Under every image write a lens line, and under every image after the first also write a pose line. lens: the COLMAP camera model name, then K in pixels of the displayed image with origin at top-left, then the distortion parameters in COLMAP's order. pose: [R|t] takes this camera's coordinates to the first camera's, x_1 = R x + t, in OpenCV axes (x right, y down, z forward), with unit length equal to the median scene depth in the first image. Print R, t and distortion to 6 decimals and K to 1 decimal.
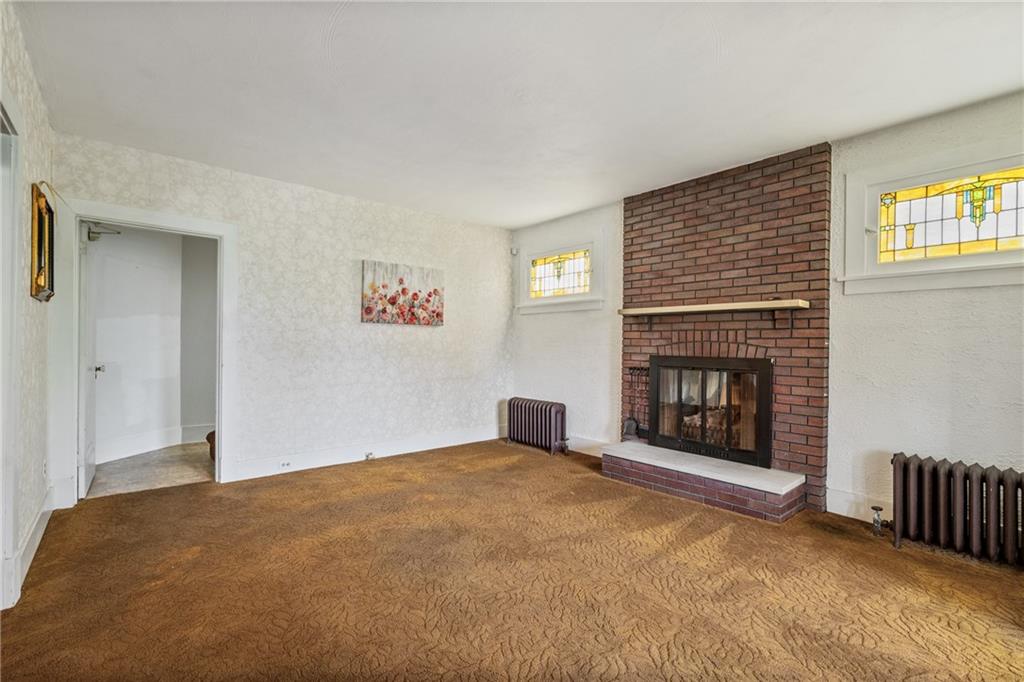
lens RADIAL K [[466.6, 0, 514.0], [0, 466.6, 341.4], [0, 0, 1]] dist [-0.008351, 0.002706]
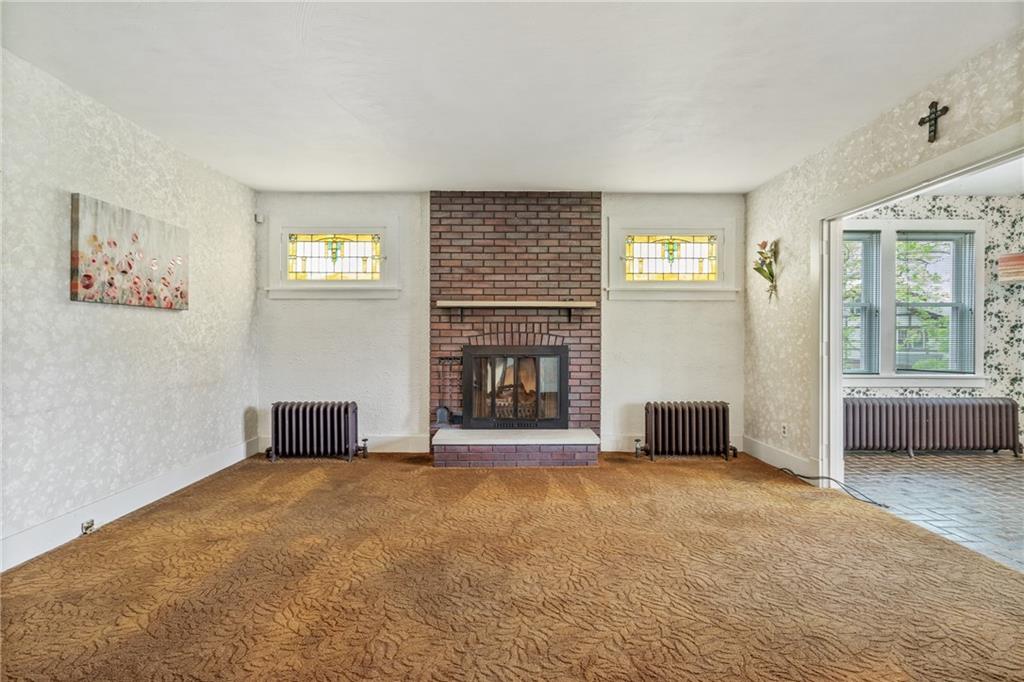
lens RADIAL K [[466.6, 0, 518.7], [0, 466.6, 335.1], [0, 0, 1]] dist [-0.008351, 0.002706]
pose [[0.635858, -0.006752, 0.771776, -0.466818], [0.001257, 0.999969, 0.007713, -0.001860], [-0.771805, -0.003934, 0.635848, 0.228092]]
